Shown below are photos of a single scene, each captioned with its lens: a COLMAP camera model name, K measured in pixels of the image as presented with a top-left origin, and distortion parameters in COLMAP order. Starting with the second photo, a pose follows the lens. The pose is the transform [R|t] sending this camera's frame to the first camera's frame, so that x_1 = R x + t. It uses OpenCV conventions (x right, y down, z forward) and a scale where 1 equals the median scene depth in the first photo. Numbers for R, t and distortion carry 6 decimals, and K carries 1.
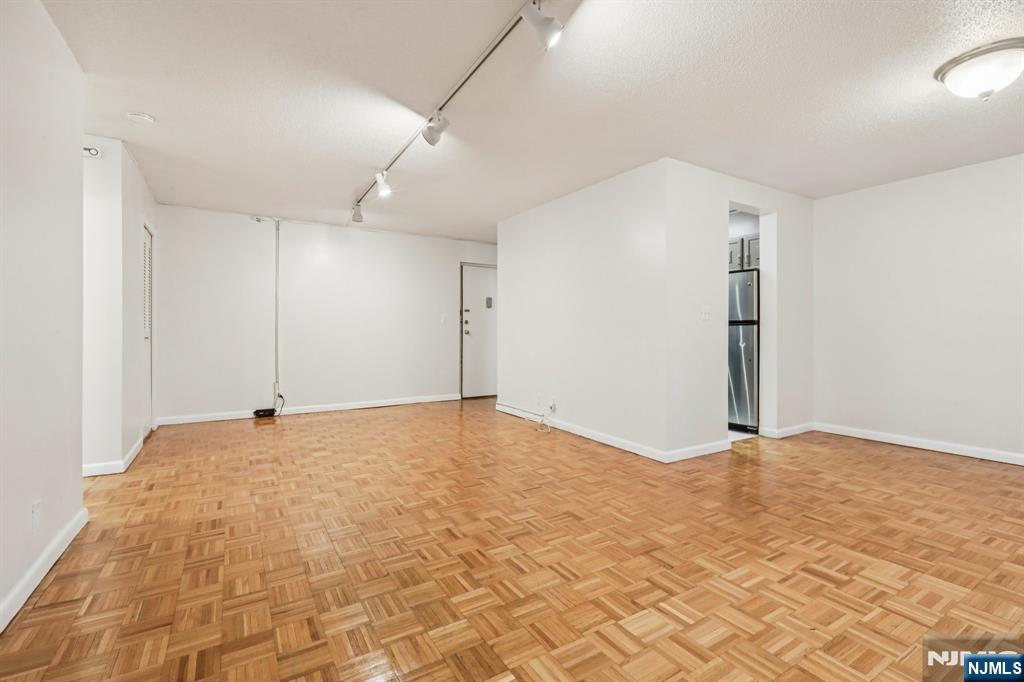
lens RADIAL K [[457.7, 0, 513.0], [0, 457.7, 337.6], [0, 0, 1]] dist [0.000334, 0.000406]
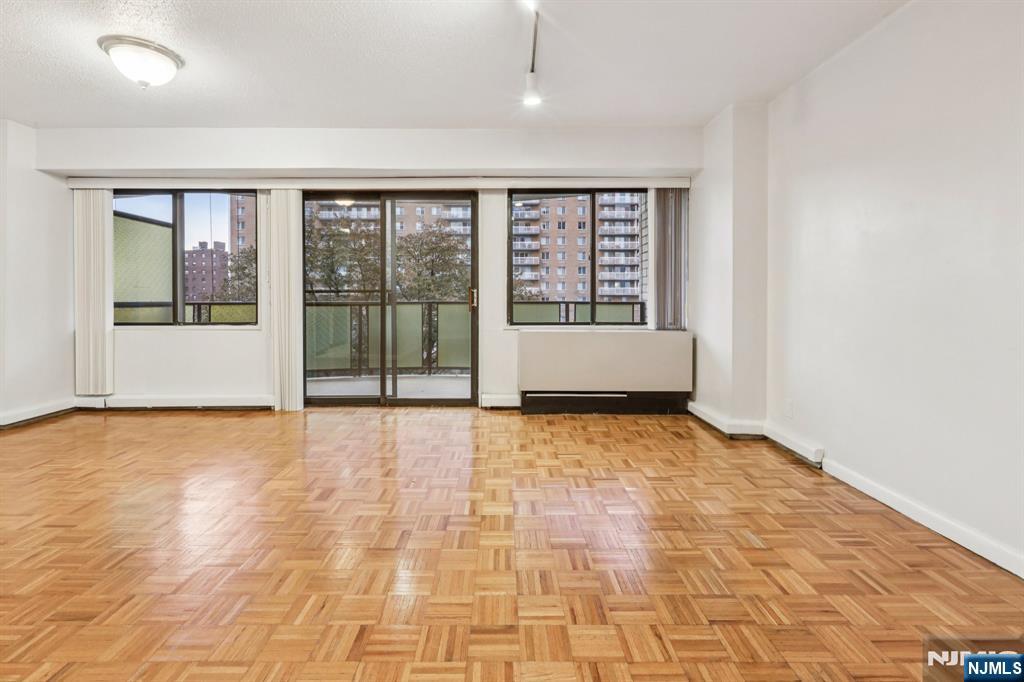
lens RADIAL K [[472.7, 0, 506.9], [0, 472.7, 301.3], [0, 0, 1]] dist [0.001702, 0.000345]
pose [[-0.855907, -0.005163, 0.517104, -0.223340], [0.005013, 0.999820, 0.018280, -0.008624], [-0.517106, 0.018238, -0.855727, 1.056107]]
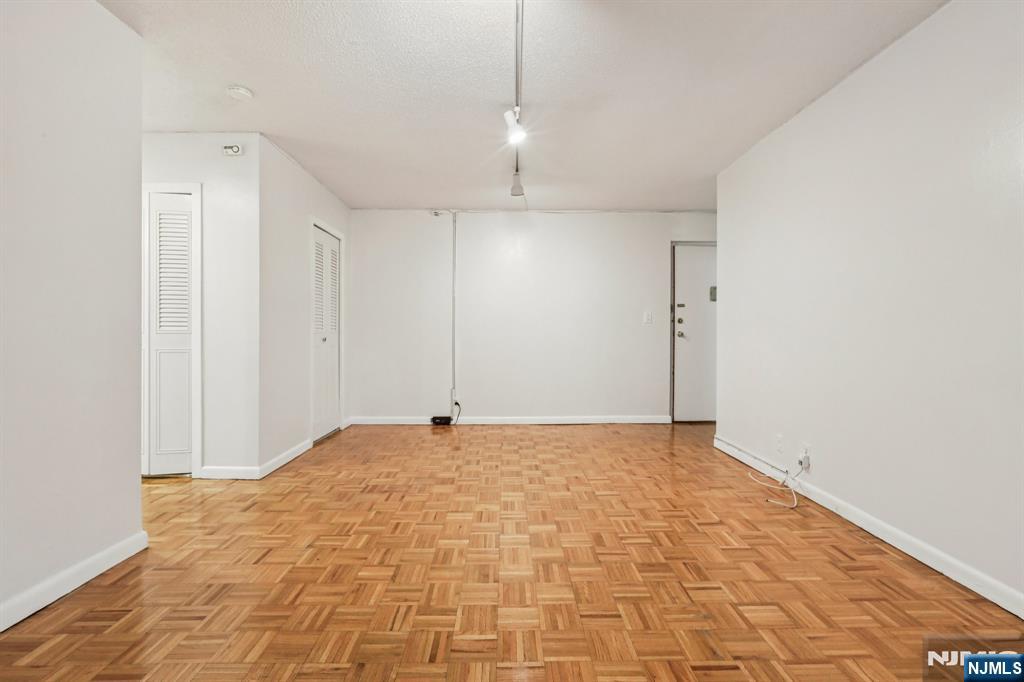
lens RADIAL K [[457.7, 0, 513.0], [0, 457.7, 337.6], [0, 0, 1]] dist [0.000334, 0.000406]
pose [[0.860962, 0.003828, -0.508655, 0.091652], [-0.007304, 0.999962, -0.004838, -0.001391], [0.508617, 0.007881, 0.860957, 0.445557]]
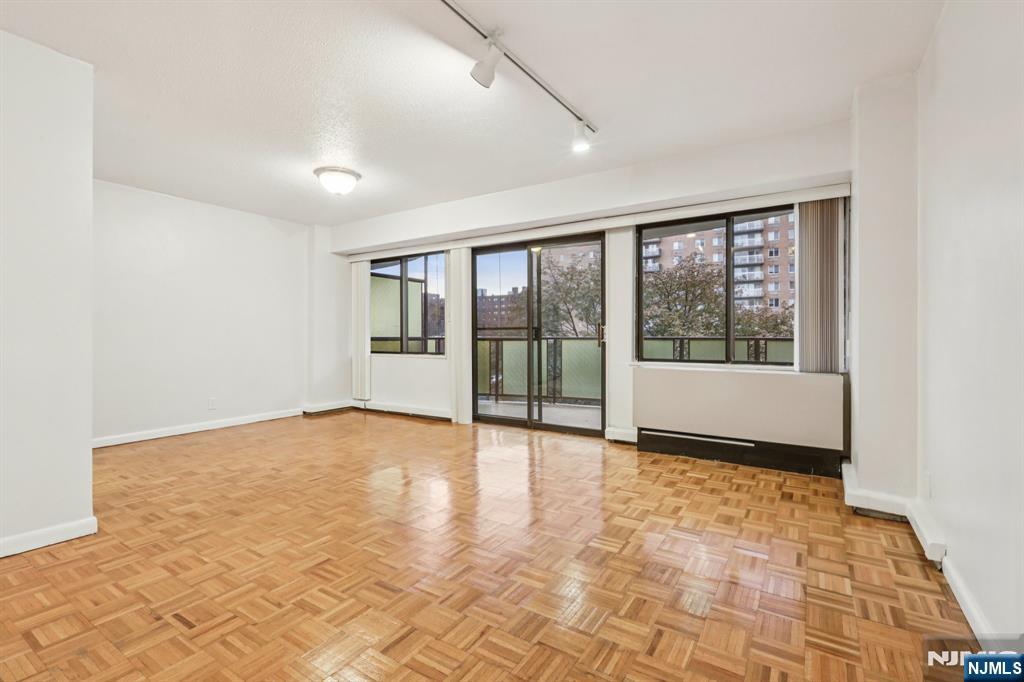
lens RADIAL K [[466.4, 0, 517.8], [0, 466.4, 332.2], [0, 0, 1]] dist [0.000195, 0.000578]
pose [[-0.437578, 0.002478, 0.899177, -0.565024], [0.012173, 0.999921, 0.003168, -0.006316], [-0.899098, 0.012332, -0.437573, 0.797686]]
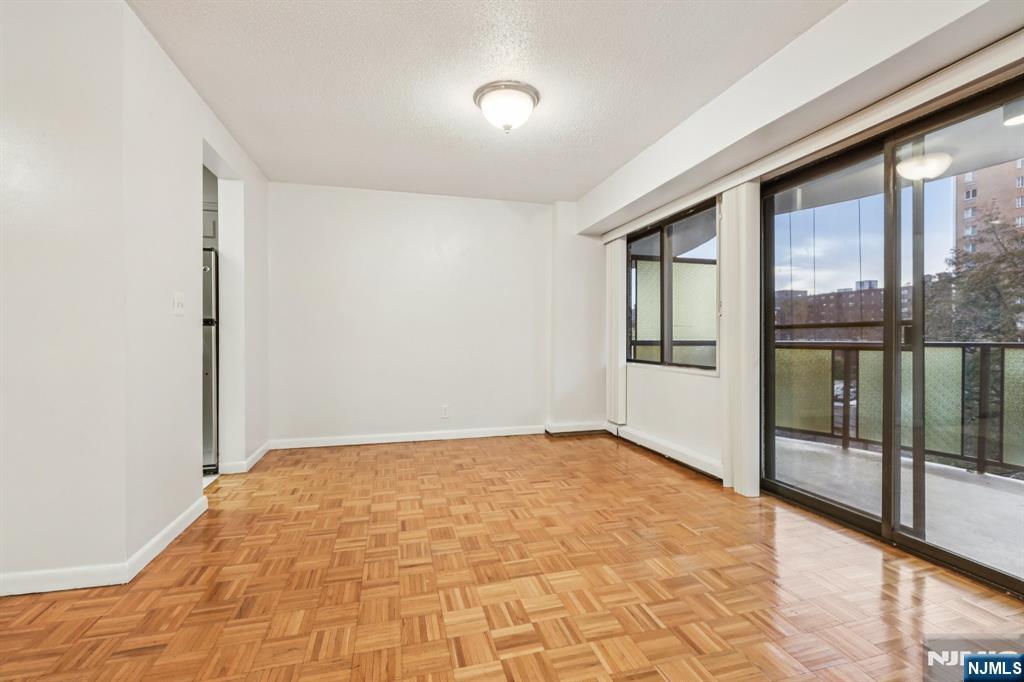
lens RADIAL K [[457.7, 0, 513.0], [0, 457.7, 337.6], [0, 0, 1]] dist [0.000334, 0.000406]
pose [[0.284920, -0.002201, 0.958549, -0.044398], [0.013241, 0.999911, -0.001640, 0.000578], [-0.958460, 0.013159, 0.284924, 0.451794]]
